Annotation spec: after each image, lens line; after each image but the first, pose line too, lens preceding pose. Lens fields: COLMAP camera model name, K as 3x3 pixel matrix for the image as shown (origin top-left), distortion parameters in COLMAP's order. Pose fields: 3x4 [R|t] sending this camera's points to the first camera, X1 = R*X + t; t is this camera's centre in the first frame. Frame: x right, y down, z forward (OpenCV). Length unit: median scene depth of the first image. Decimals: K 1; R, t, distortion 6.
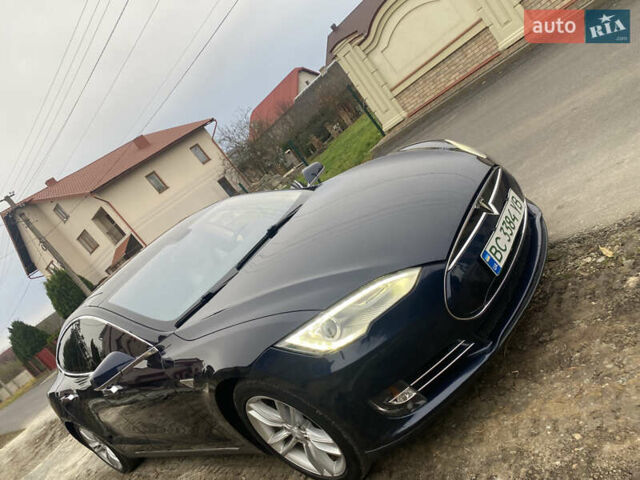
lens RADIAL K [[485.8, 0, 322.1], [0, 485.8, 241.7], [0, 0, 1]] dist [0.025257, -0.023140]
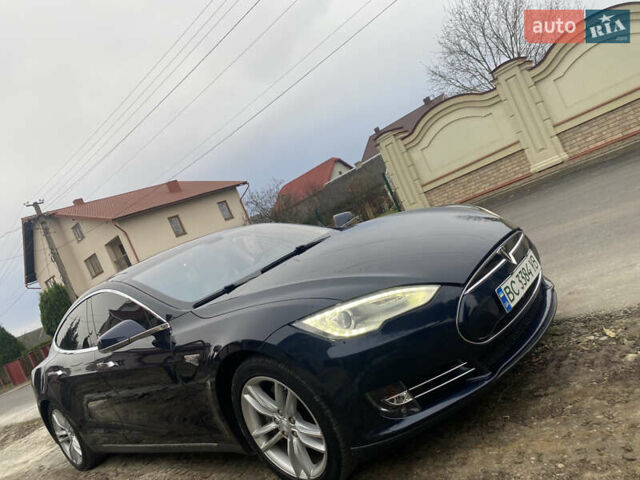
lens RADIAL K [[485.8, 0, 318.9], [0, 485.8, 238.6], [0, 0, 1]] dist [0.025257, -0.023140]
pose [[0.970321, 0.238587, -0.039419, -0.030107], [-0.241784, 0.954319, -0.175543, 0.151062], [-0.004264, 0.179864, 0.983682, -0.064801]]
